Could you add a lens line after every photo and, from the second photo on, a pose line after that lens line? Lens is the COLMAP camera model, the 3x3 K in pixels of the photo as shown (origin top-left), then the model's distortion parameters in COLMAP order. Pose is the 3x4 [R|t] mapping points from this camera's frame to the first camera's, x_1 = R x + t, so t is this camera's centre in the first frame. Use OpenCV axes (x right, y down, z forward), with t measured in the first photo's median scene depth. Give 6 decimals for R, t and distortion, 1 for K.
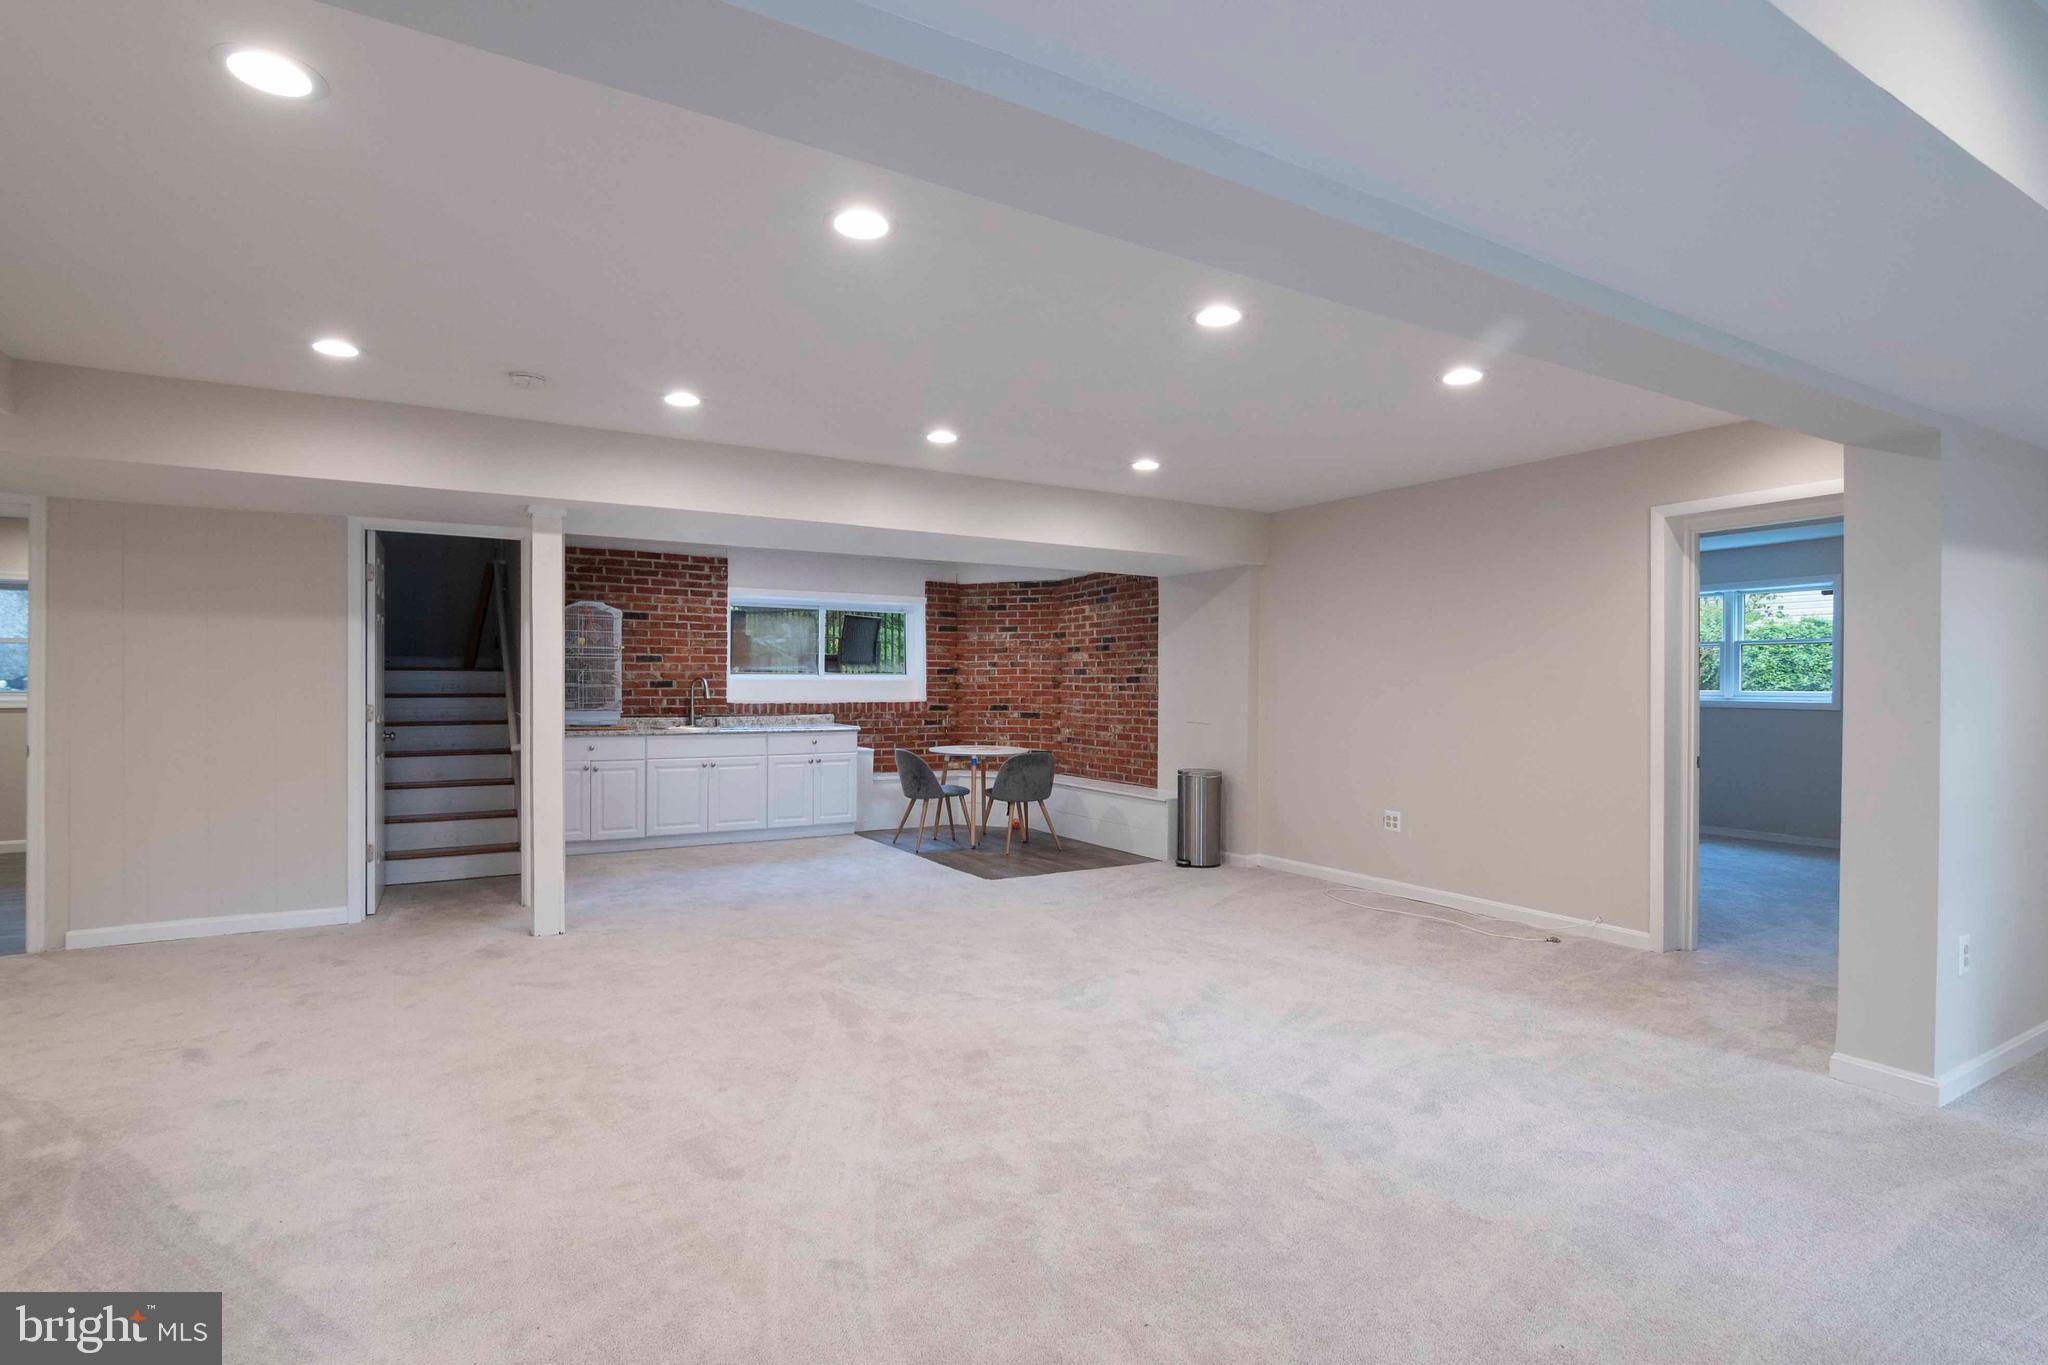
lens RADIAL K [[1012.2, 0, 1013.8], [0, 1012.2, 689.5], [0, 0, 1]] dist [-0.023275, 0.006643]
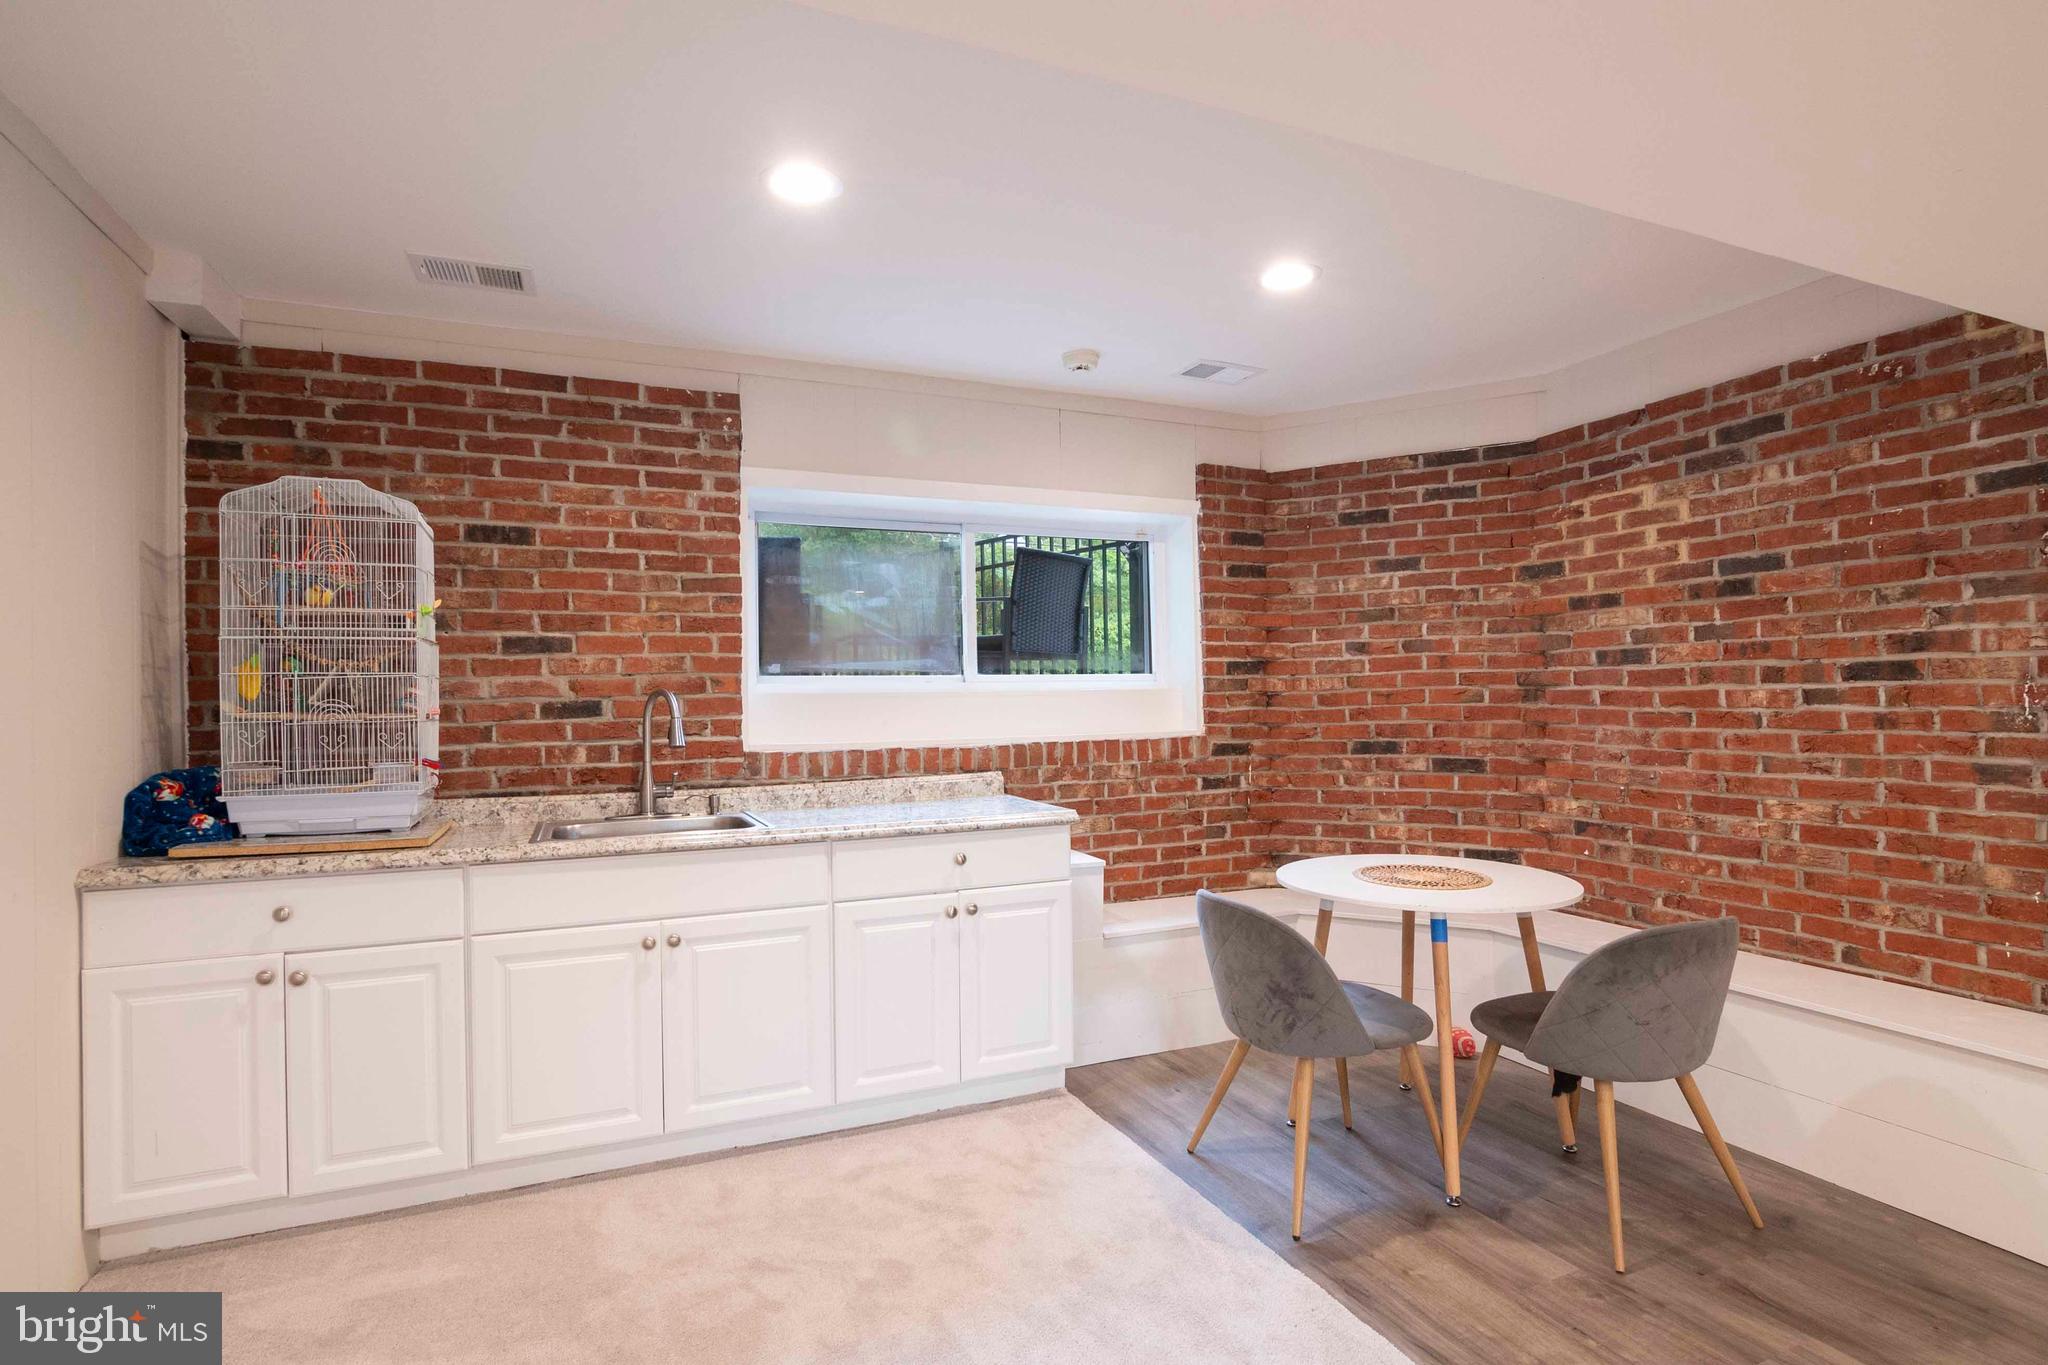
lens RADIAL K [[1012.2, 0, 1026.1], [0, 1012.2, 684.9], [0, 0, 1]] dist [-0.023275, 0.006643]
pose [[0.992956, -0.020992, -0.116610, -0.114760], [0.019032, 0.999659, -0.017895, -0.003926], [0.116946, 0.015550, 0.993017, 0.566003]]
